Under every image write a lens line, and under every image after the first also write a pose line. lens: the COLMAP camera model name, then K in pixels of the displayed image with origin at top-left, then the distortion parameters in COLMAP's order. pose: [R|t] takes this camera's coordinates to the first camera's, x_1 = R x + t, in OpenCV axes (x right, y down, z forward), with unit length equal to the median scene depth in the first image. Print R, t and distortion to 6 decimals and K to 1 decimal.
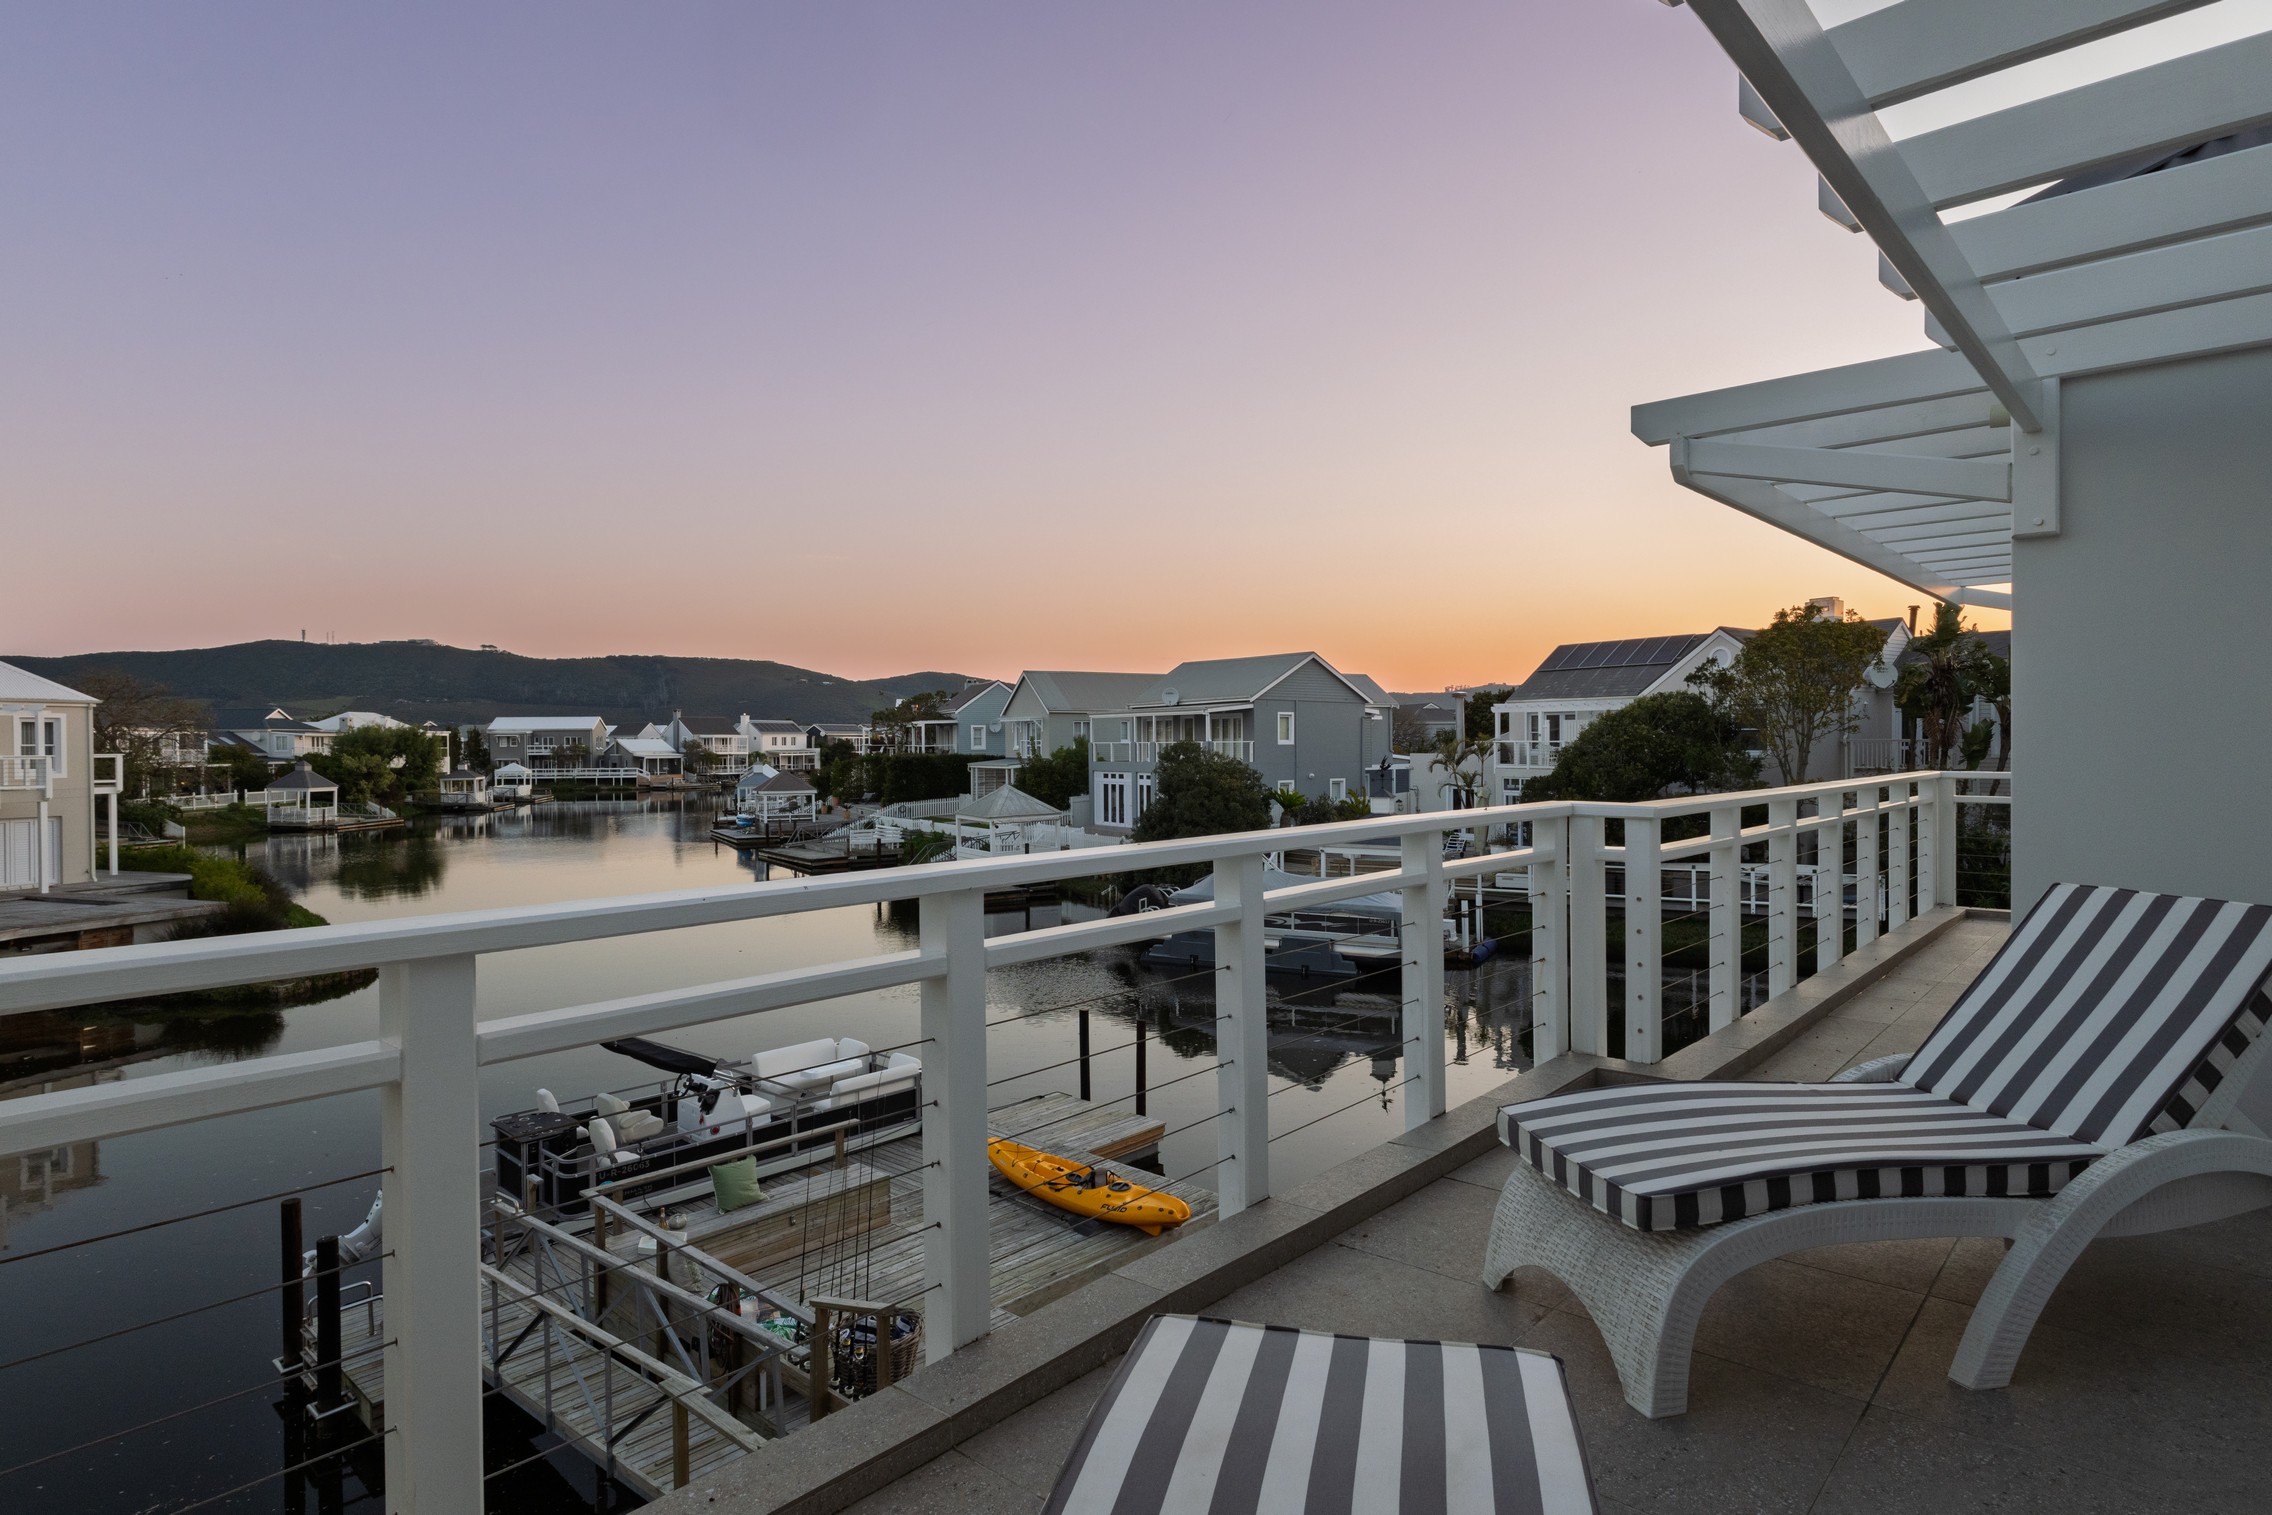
lens RADIAL K [[1224.8, 0, 1144.2], [0, 1224.8, 748.1], [0, 0, 1]] dist [0.010242, -0.003195]
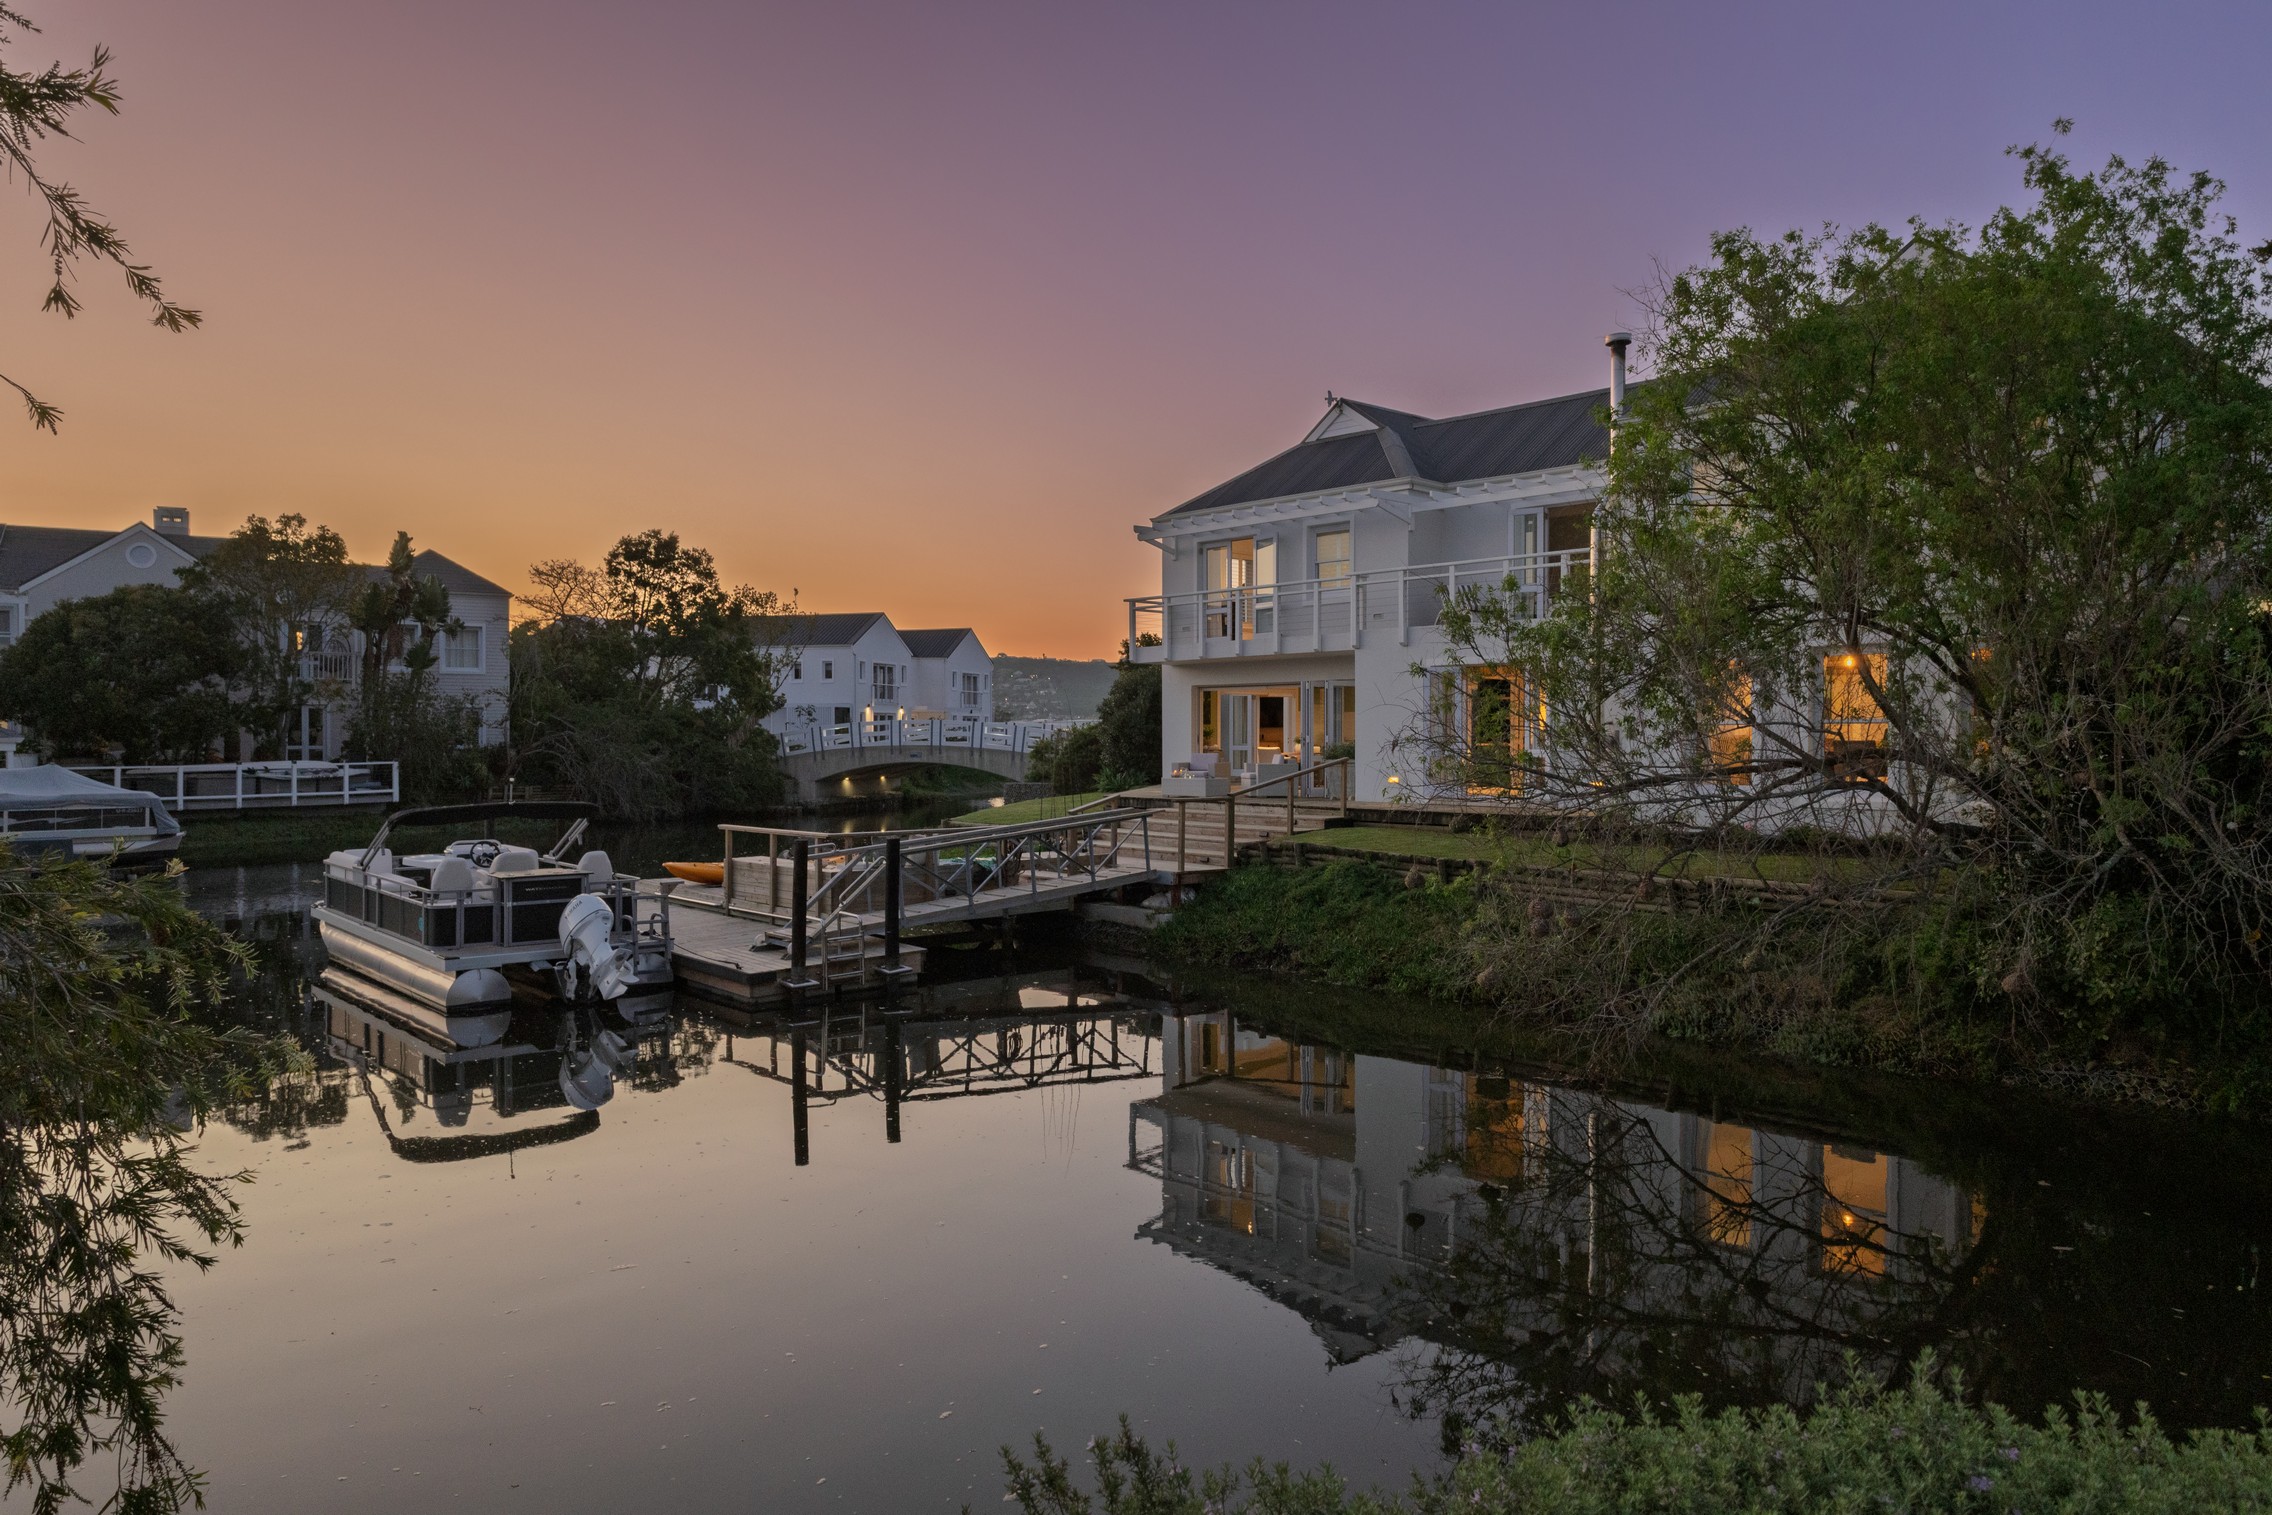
lens RADIAL K [[1497.6, 0, 1138.0], [0, 1497.6, 759.0], [0, 0, 1]] dist [0.006285, 0.004500]
pose [[0.098715, -0.008451, 0.995080, -0.405264], [0.008079, 0.999938, 0.007691, 0.052310], [-0.995083, 0.007280, 0.098777, 0.094320]]
